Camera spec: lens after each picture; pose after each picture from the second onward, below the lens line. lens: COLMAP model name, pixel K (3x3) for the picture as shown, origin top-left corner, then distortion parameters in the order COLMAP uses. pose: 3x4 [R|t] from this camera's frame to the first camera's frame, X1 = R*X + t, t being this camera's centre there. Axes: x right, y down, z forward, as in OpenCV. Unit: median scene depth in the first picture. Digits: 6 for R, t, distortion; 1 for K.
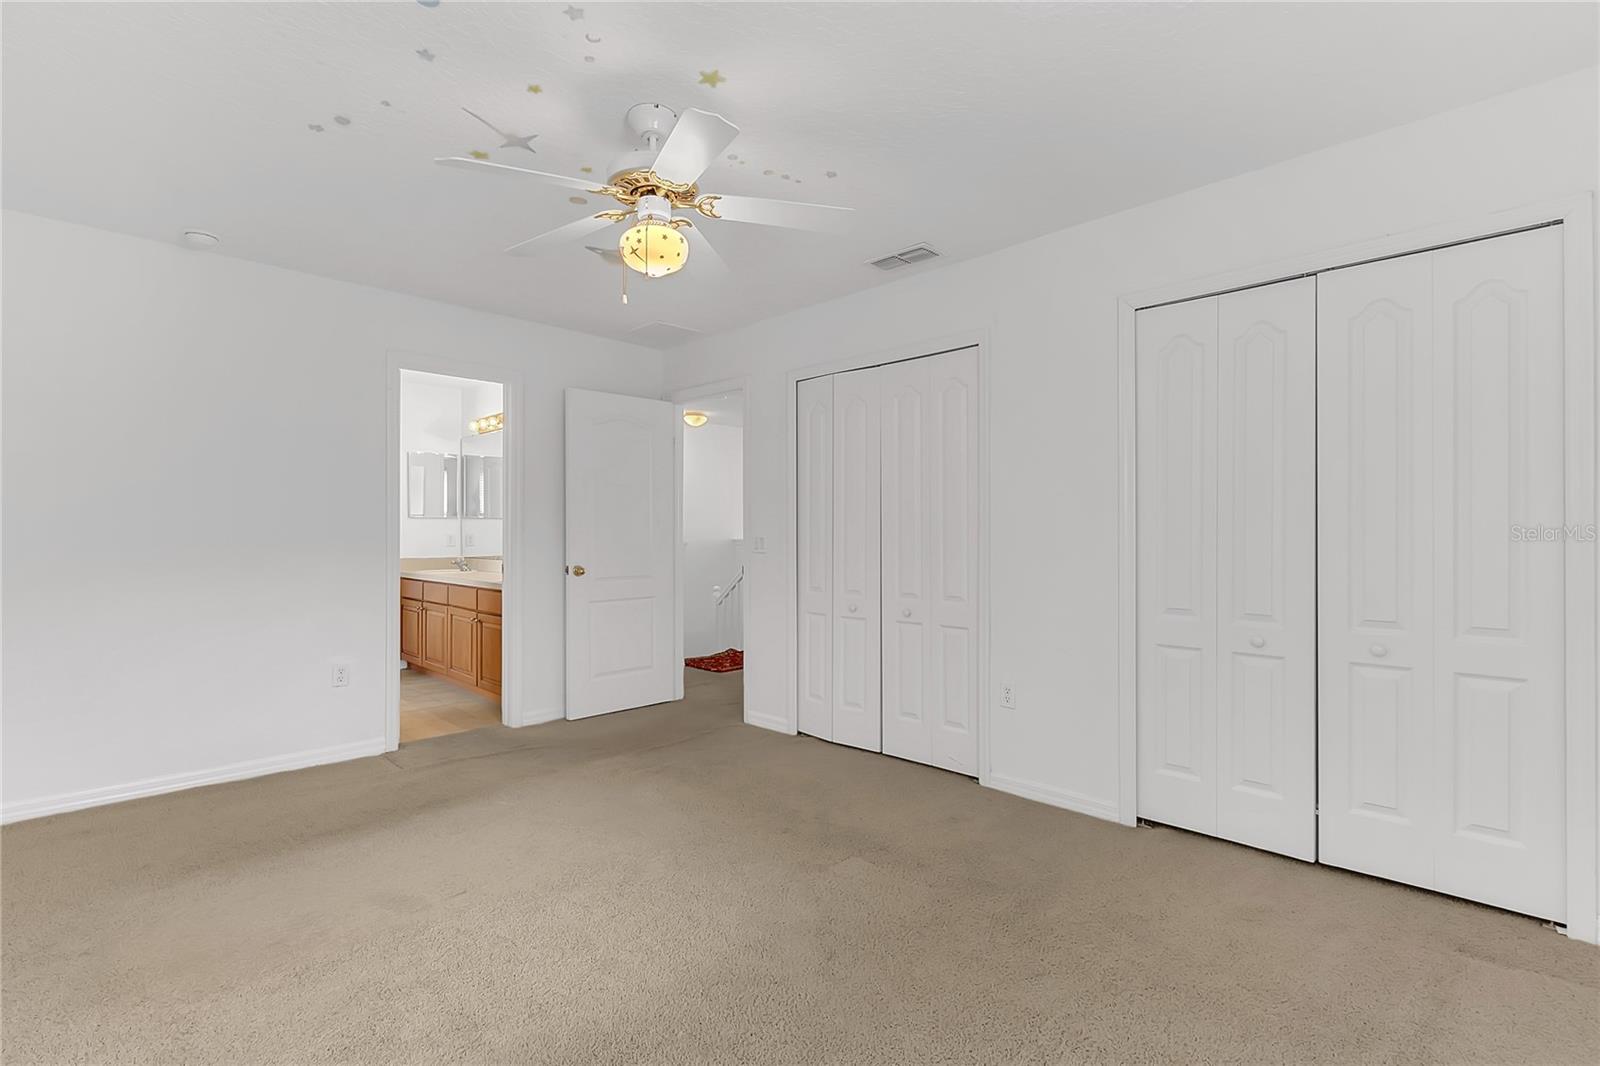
lens RADIAL K [[753.0, 0, 800.0], [0, 753.0, 533.0], [0, 0, 1]] dist [0.010634, -0.000409]
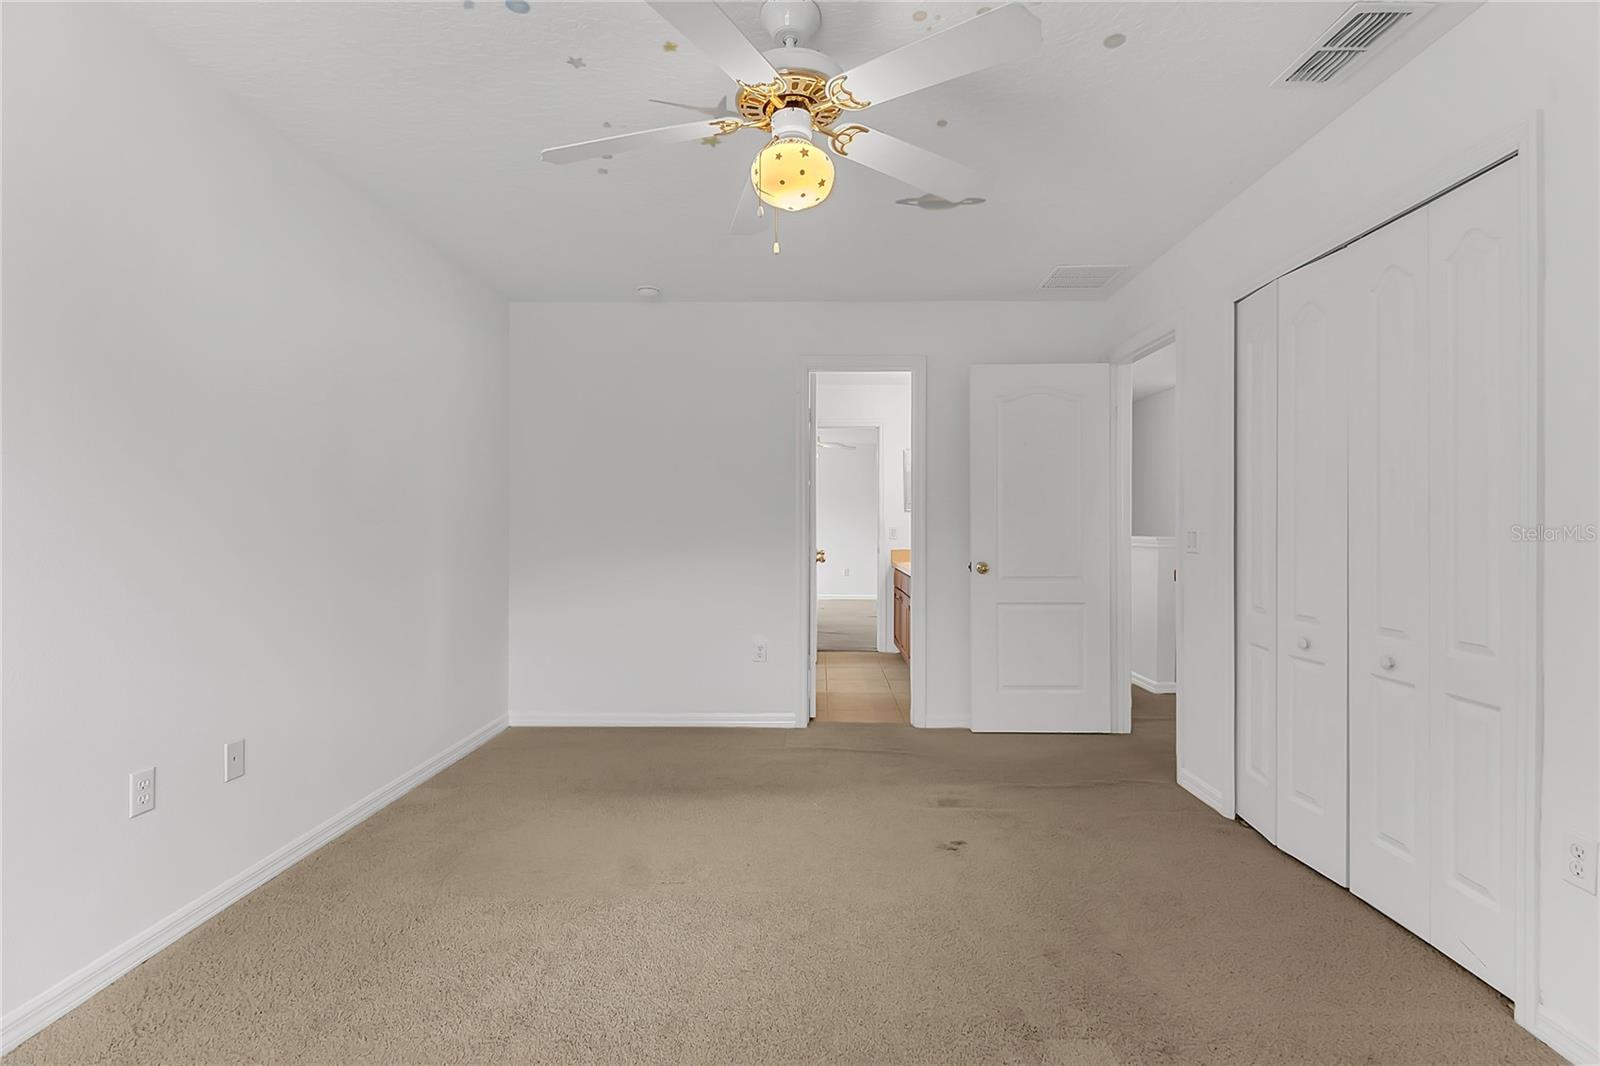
lens RADIAL K [[753.0, 0, 800.0], [0, 753.0, 533.0], [0, 0, 1]] dist [0.010634, -0.000409]
pose [[0.688026, 0.005365, -0.725666, 0.235674], [0.000868, 0.999966, 0.008216, 0.001218], [0.725686, -0.006283, 0.687998, 0.257264]]
